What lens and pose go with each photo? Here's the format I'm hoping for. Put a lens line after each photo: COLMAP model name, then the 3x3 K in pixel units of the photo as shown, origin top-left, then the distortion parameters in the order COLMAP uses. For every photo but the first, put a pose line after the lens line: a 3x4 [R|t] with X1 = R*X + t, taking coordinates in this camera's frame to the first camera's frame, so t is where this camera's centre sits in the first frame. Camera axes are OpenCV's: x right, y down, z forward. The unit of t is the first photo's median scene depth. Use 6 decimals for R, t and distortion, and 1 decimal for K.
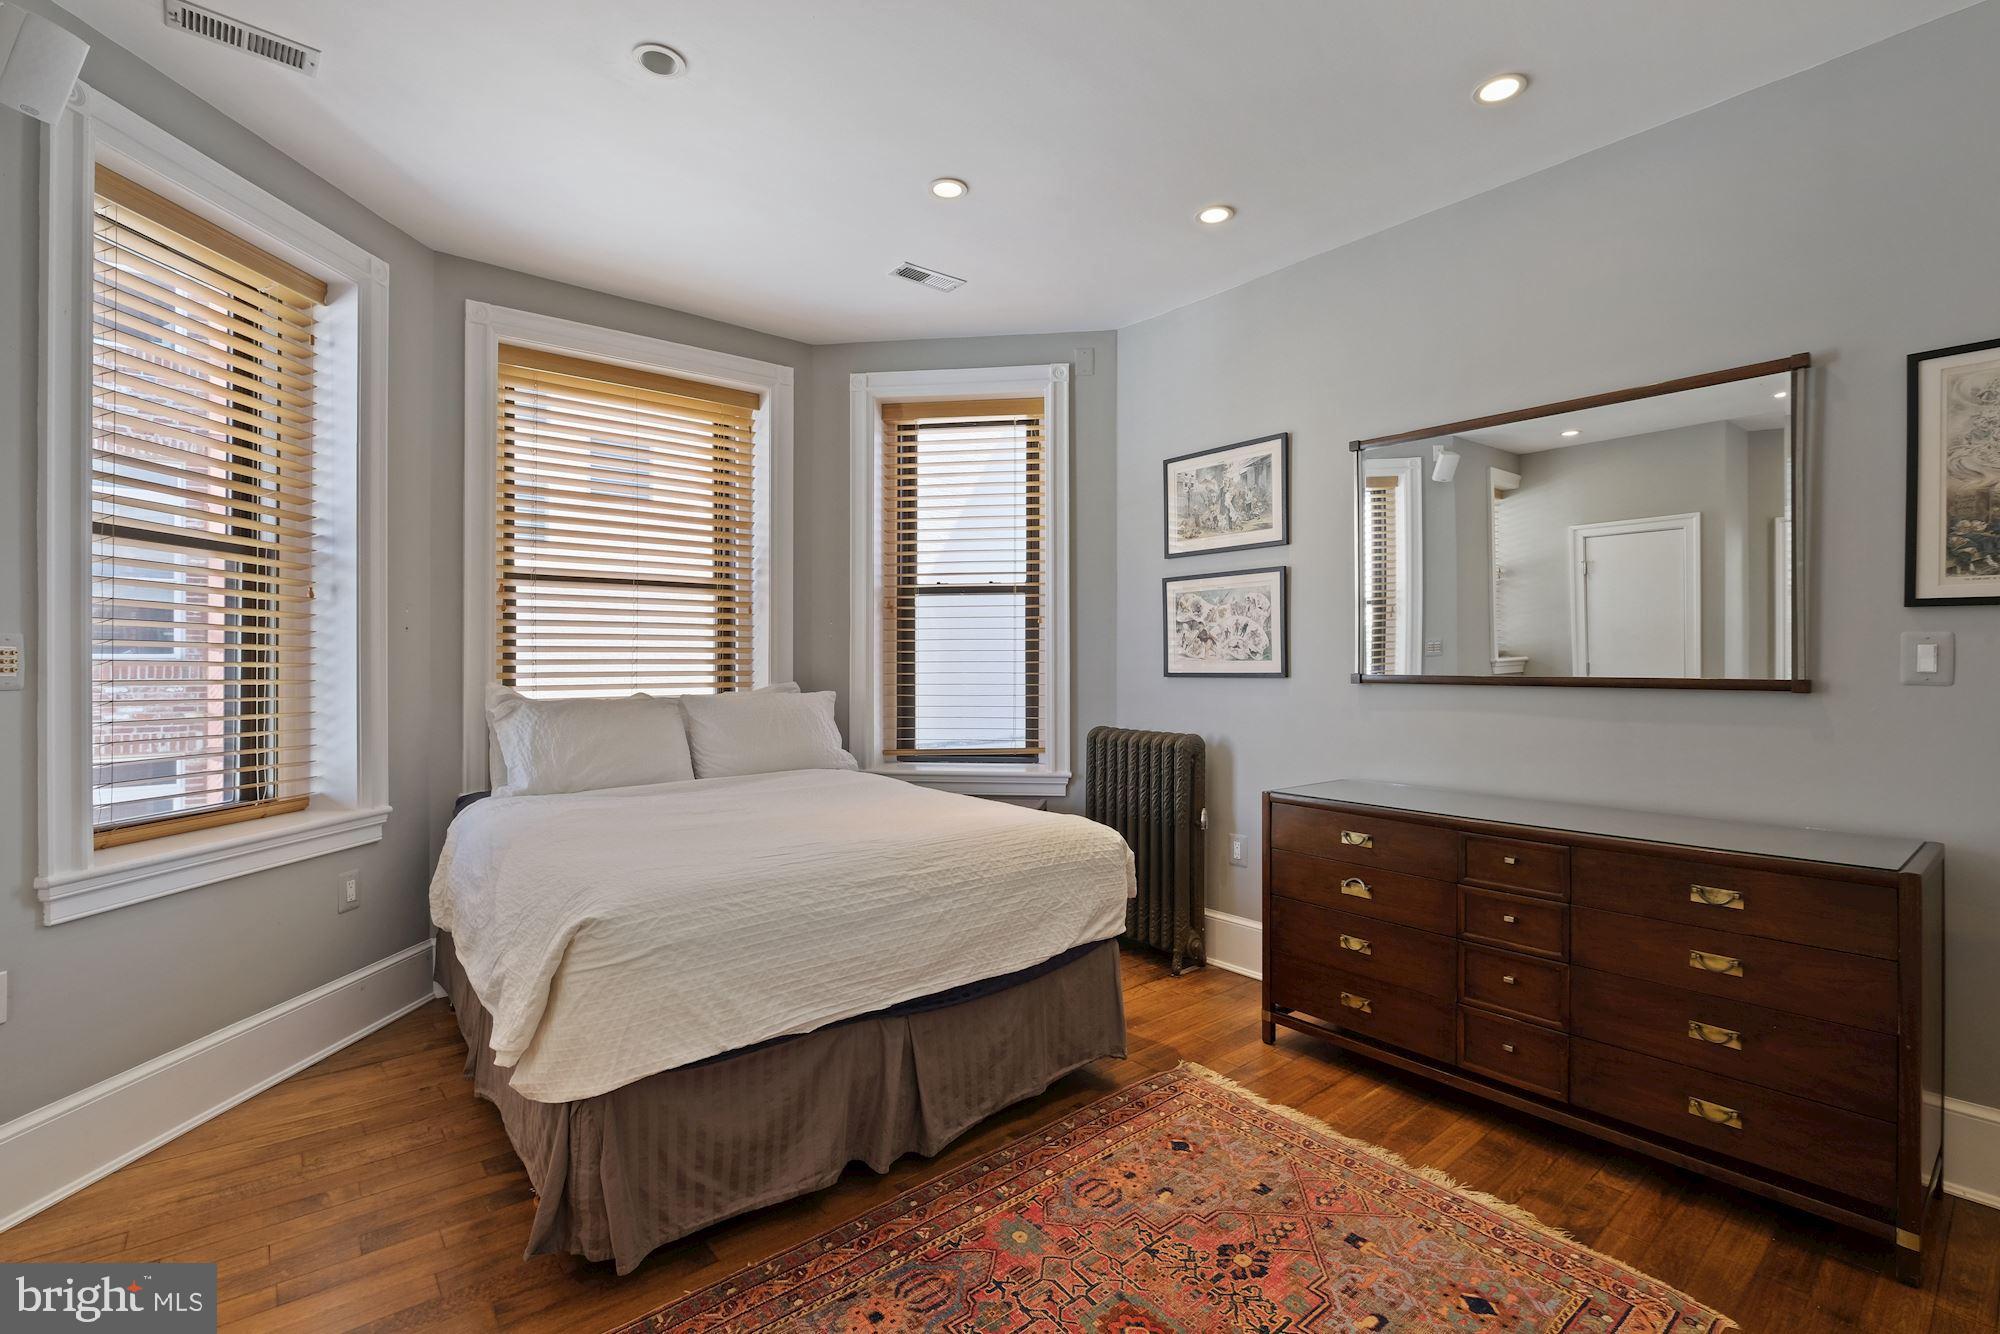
lens RADIAL K [[888.8, 0, 1003.6], [0, 888.8, 662.6], [0, 0, 1]] dist [-0.009710, -0.000195]
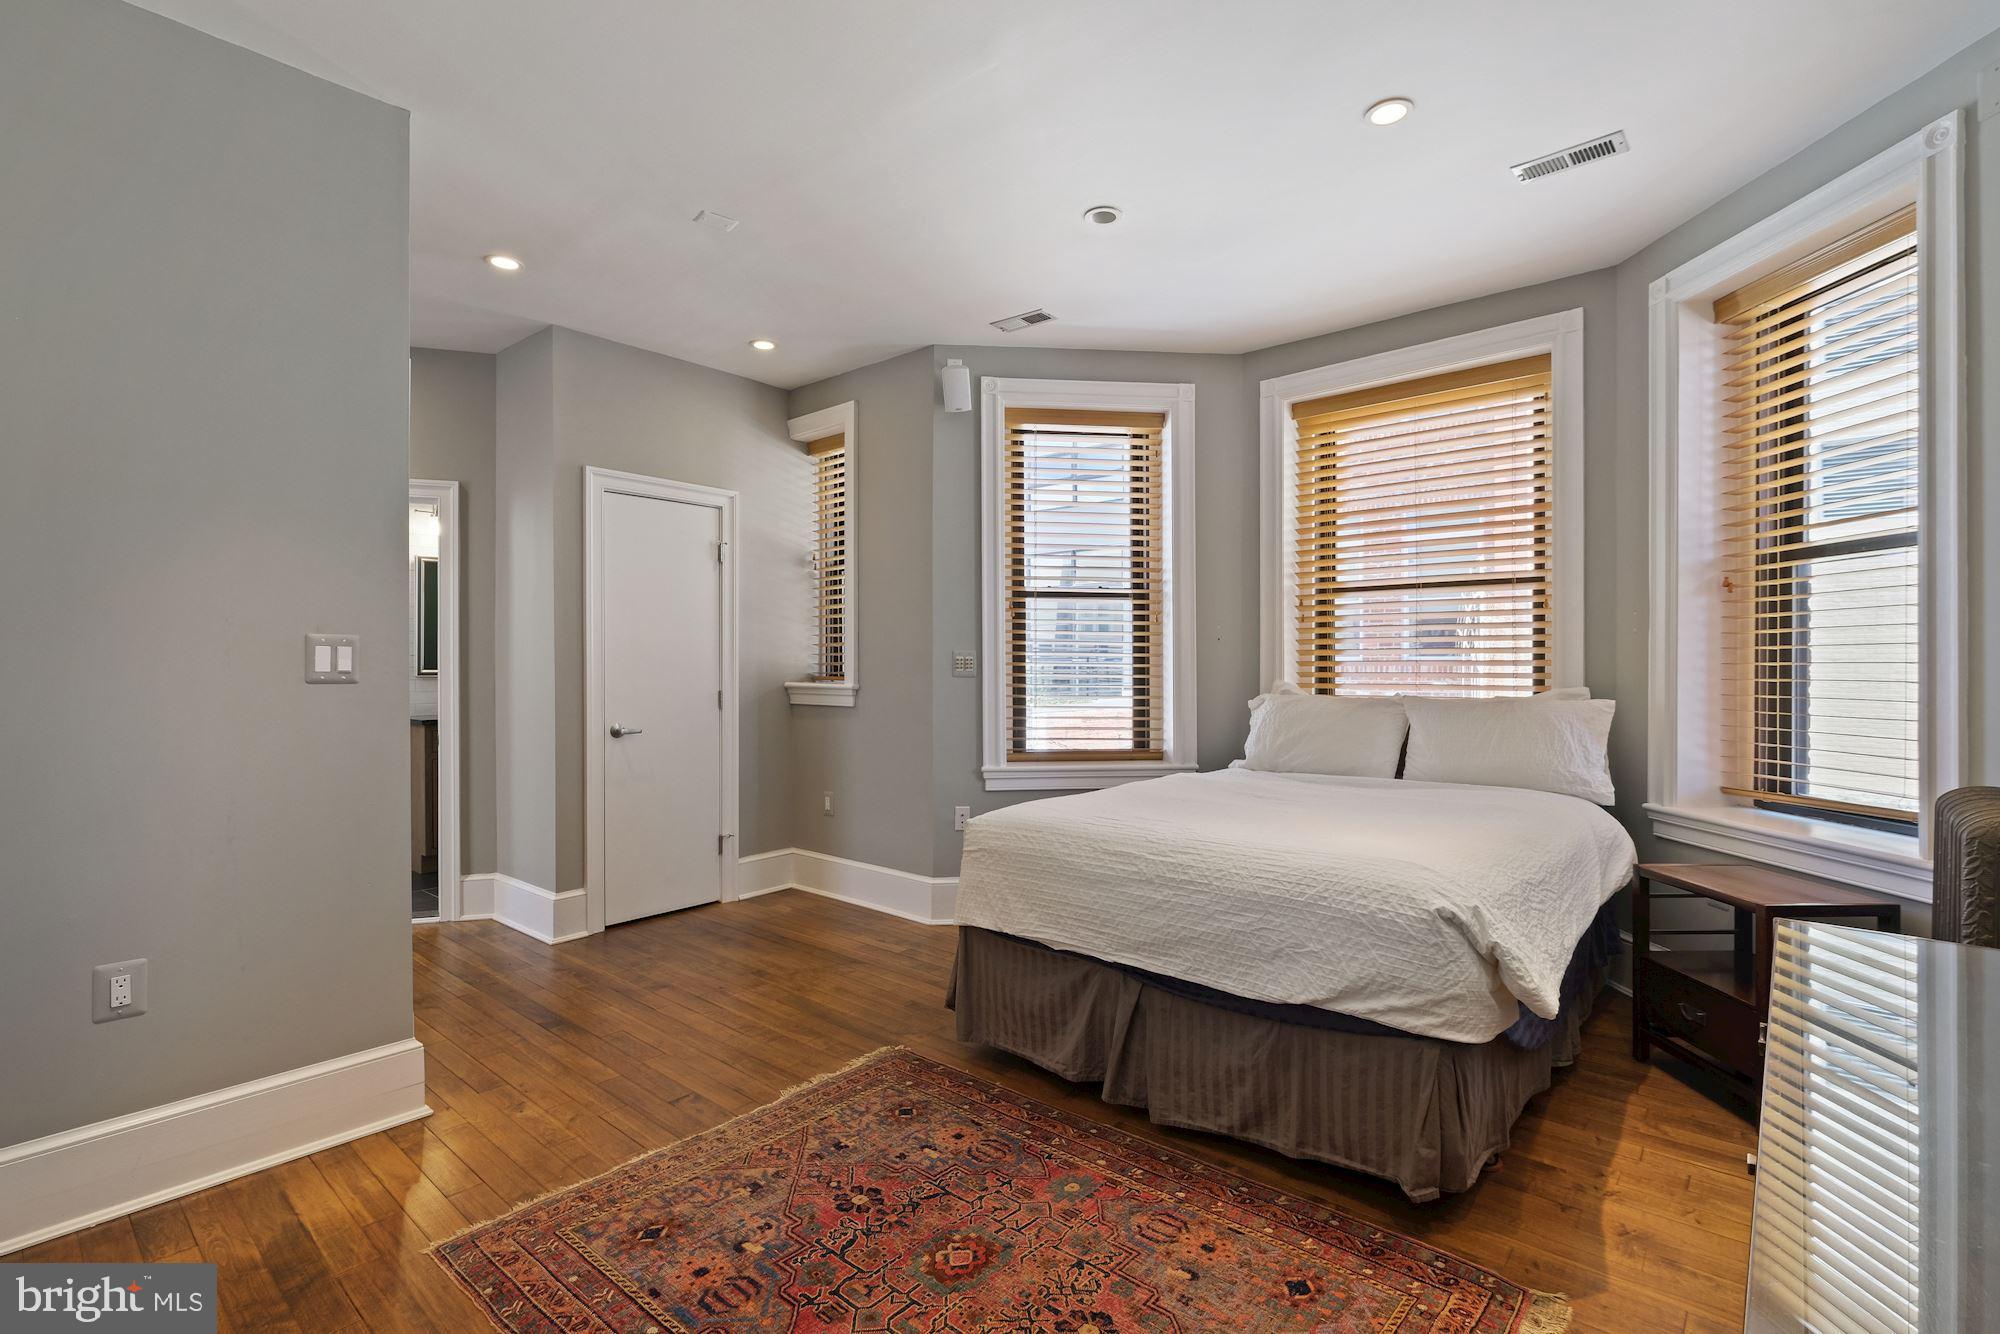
lens RADIAL K [[906.8, 0, 1021.5], [0, 906.8, 668.2], [0, 0, 1]] dist [0.000066, -0.000021]
pose [[0.180856, 0.005401, -0.983495, 1.004820], [0.002024, 0.999981, 0.005864, -0.003376], [0.983508, -0.003052, 0.180841, 0.664347]]
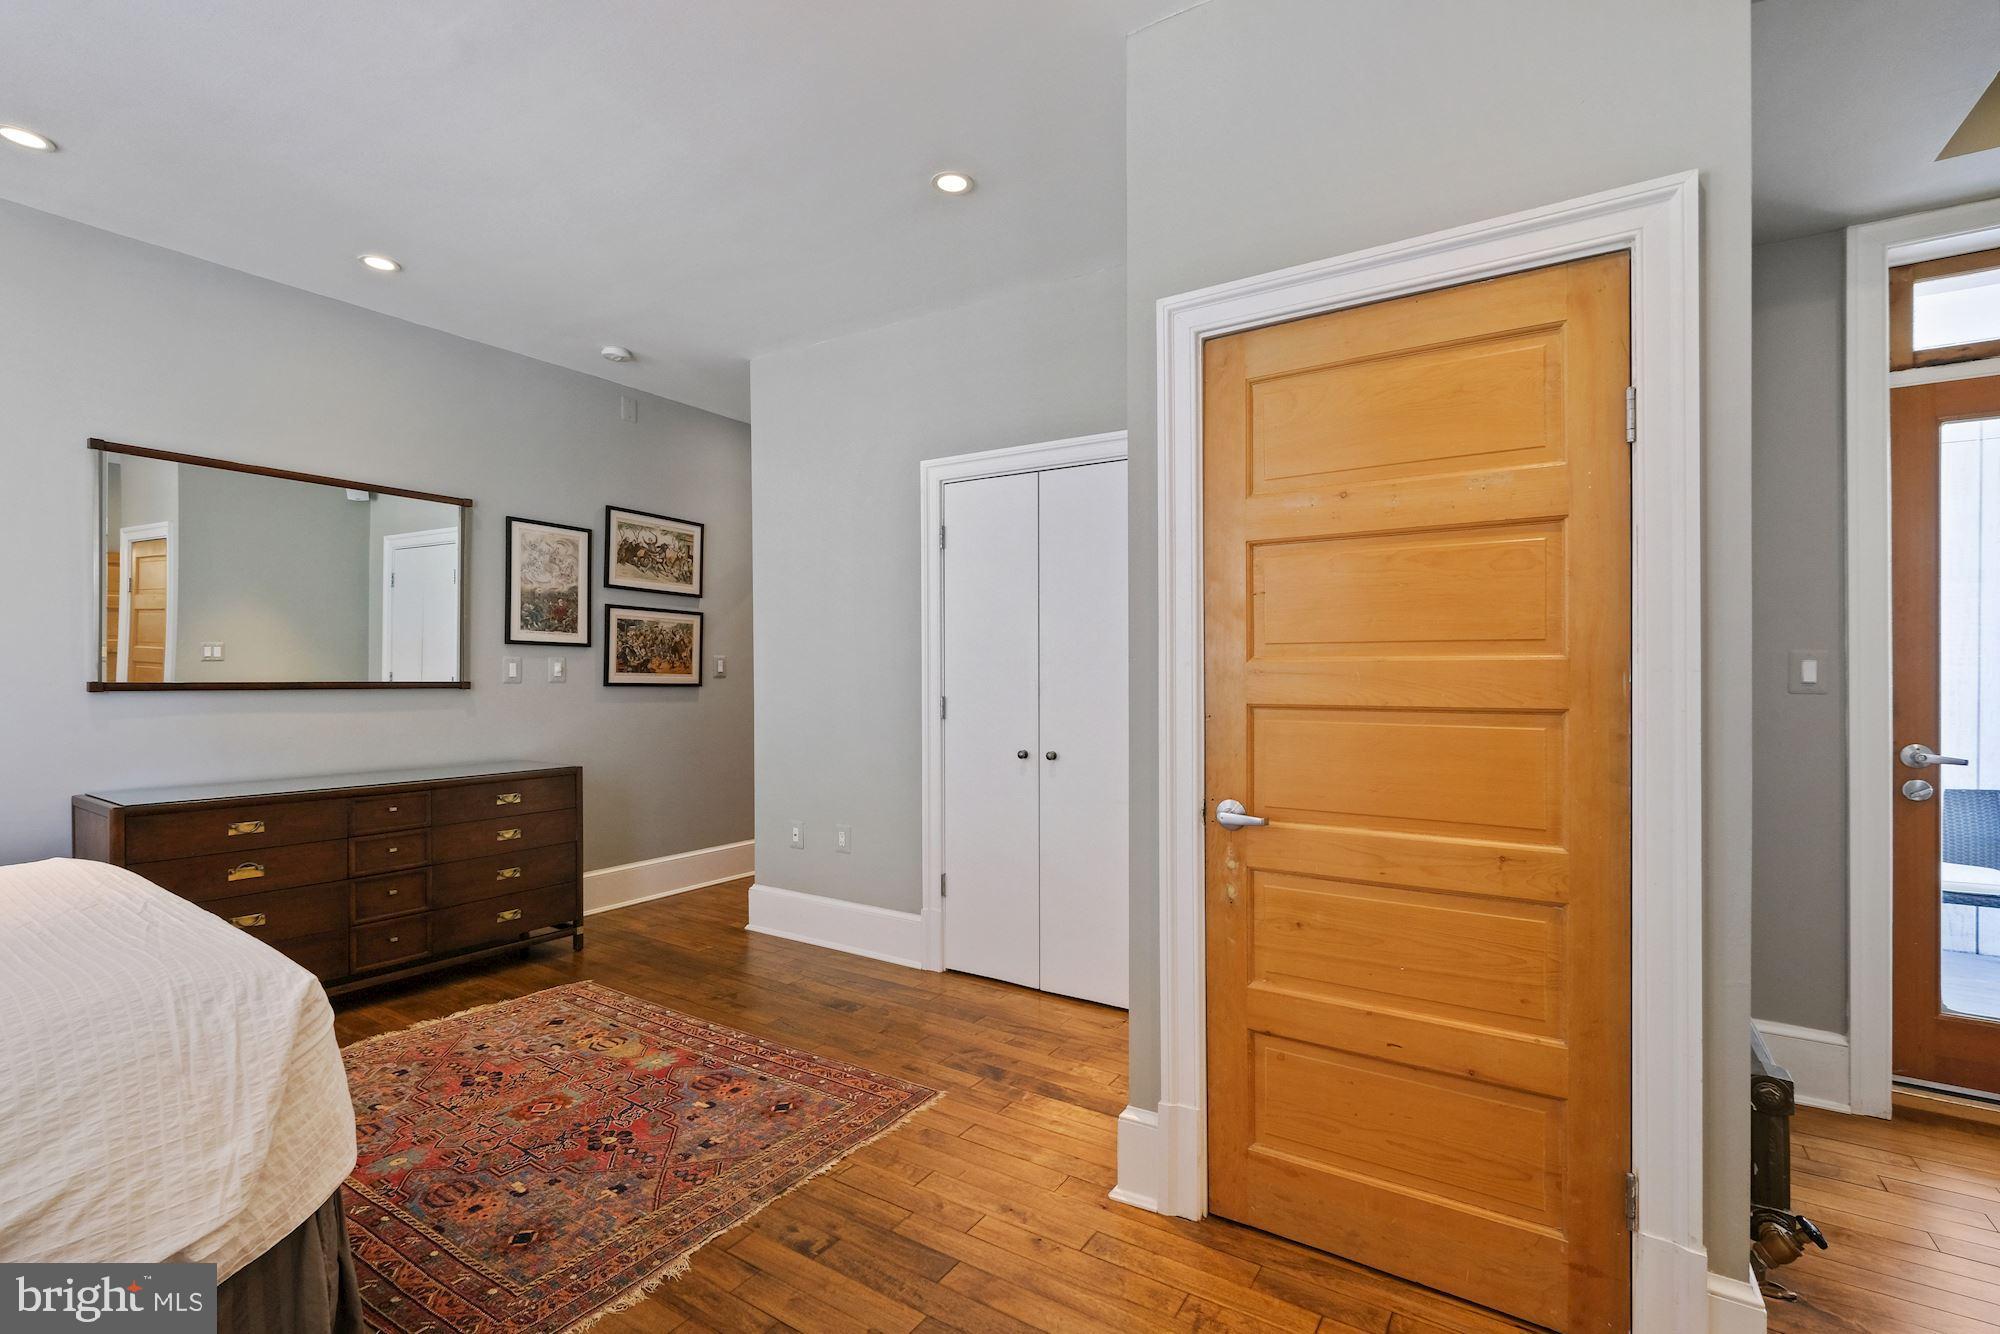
lens RADIAL K [[888.8, 0, 1003.6], [0, 888.8, 662.6], [0, 0, 1]] dist [-0.009710, -0.000195]
pose [[-0.295081, 0.014693, 0.955359, -1.204454], [-0.003566, 0.999858, -0.016479, 0.007162], [-0.955466, -0.008270, -0.294987, 0.529078]]
